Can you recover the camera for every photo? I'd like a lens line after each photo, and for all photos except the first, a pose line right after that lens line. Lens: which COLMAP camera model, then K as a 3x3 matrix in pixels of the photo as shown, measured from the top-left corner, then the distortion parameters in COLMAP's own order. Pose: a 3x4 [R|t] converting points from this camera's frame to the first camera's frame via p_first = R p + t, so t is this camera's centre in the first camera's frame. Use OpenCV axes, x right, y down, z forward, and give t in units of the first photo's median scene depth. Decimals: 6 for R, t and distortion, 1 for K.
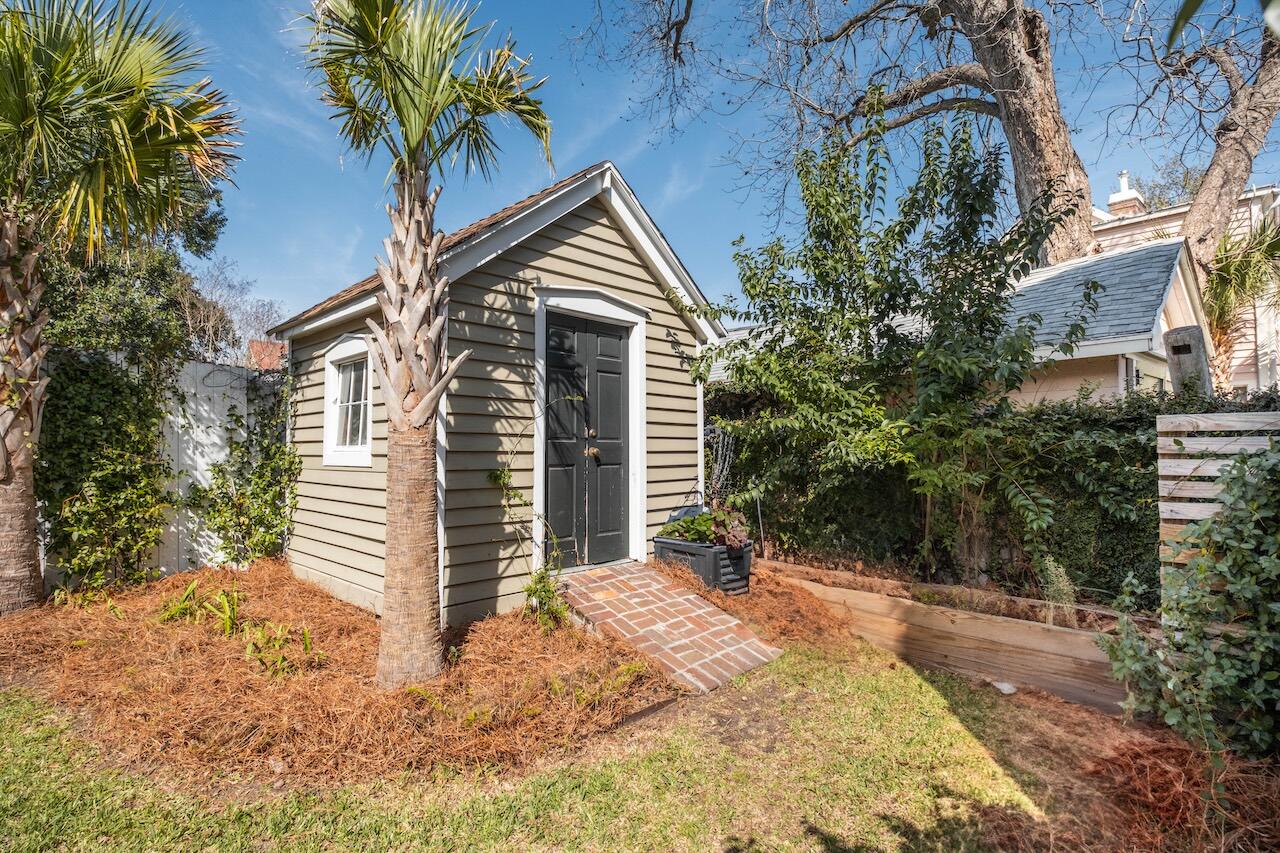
lens RADIAL K [[598.2, 0, 640.0], [0, 598.2, 426.5], [0, 0, 1]] dist [-0.001087, -0.000075]
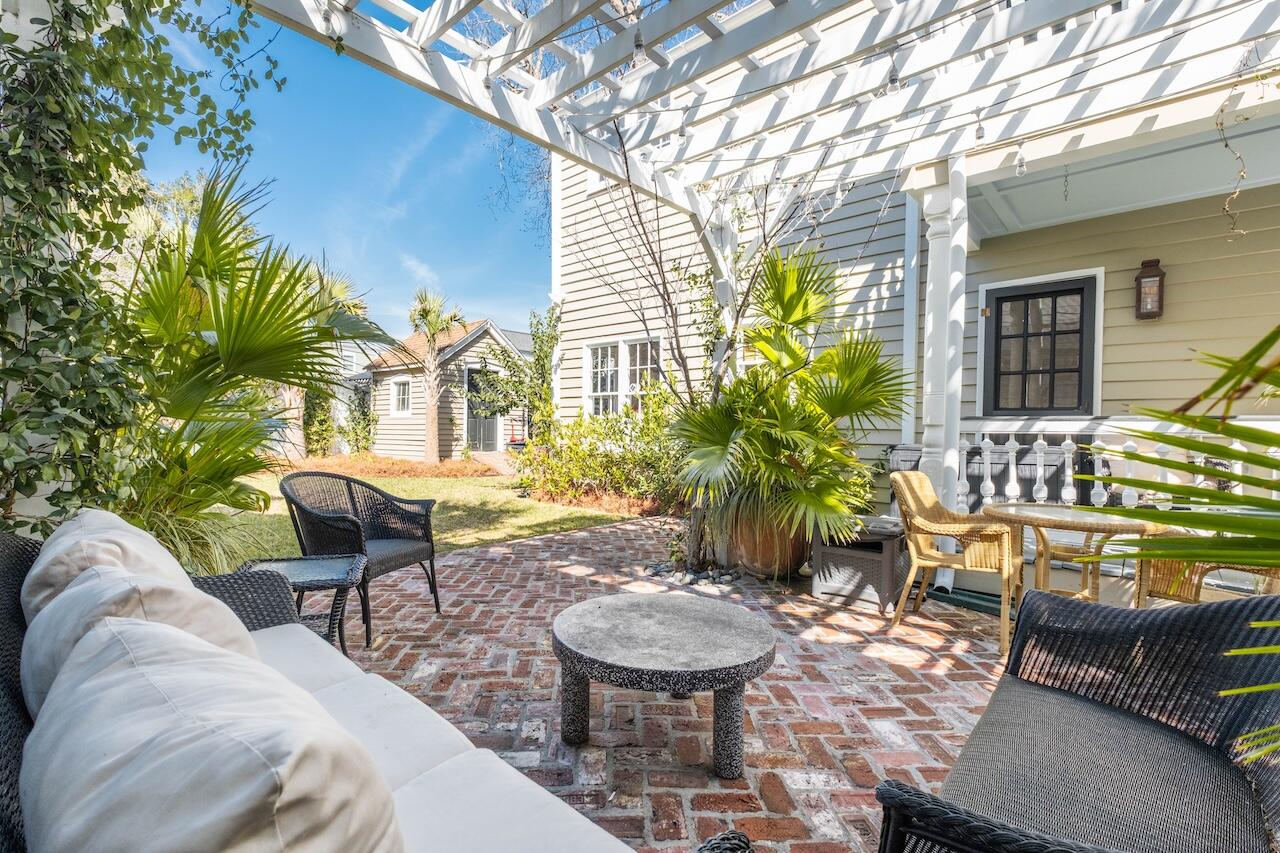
lens RADIAL K [[574.3, 0, 614.6], [0, 574.3, 443.9], [0, 0, 1]] dist [-0.000442, -0.000109]
pose [[0.998066, 0.011008, 0.061175, 0.426228], [-0.014796, 0.997977, 0.061824, 0.003241], [-0.060371, -0.062609, 0.996211, -2.037599]]
